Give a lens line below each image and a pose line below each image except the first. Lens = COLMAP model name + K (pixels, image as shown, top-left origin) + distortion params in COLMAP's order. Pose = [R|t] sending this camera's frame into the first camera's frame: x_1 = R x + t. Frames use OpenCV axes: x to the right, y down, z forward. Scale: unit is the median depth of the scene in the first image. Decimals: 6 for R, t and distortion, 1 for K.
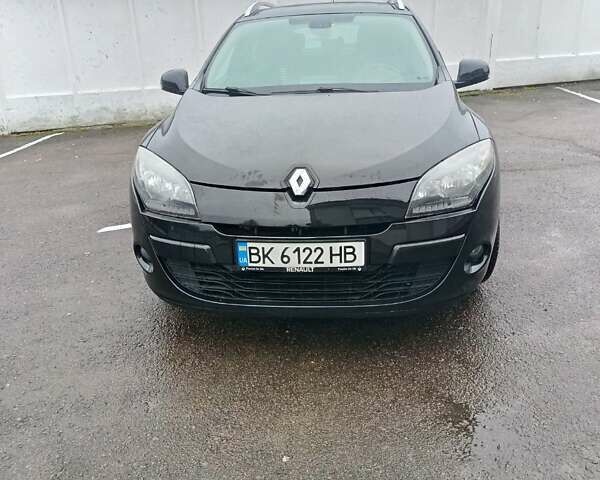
lens RADIAL K [[565.0, 0, 300.0], [0, 565.0, 240.0], [0, 0, 1]] dist [0.135376, -0.236767]
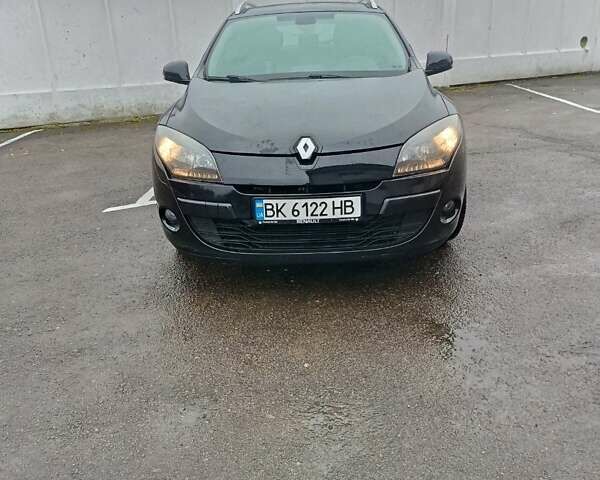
lens RADIAL K [[565.0, 0, 300.0], [0, 565.0, 240.0], [0, 0, 1]] dist [0.135376, -0.236767]
pose [[0.997387, -0.024811, 0.067851, -0.094109], [0.025153, 0.999675, -0.004186, 0.091791], [-0.067725, 0.005881, 0.997687, -0.190930]]
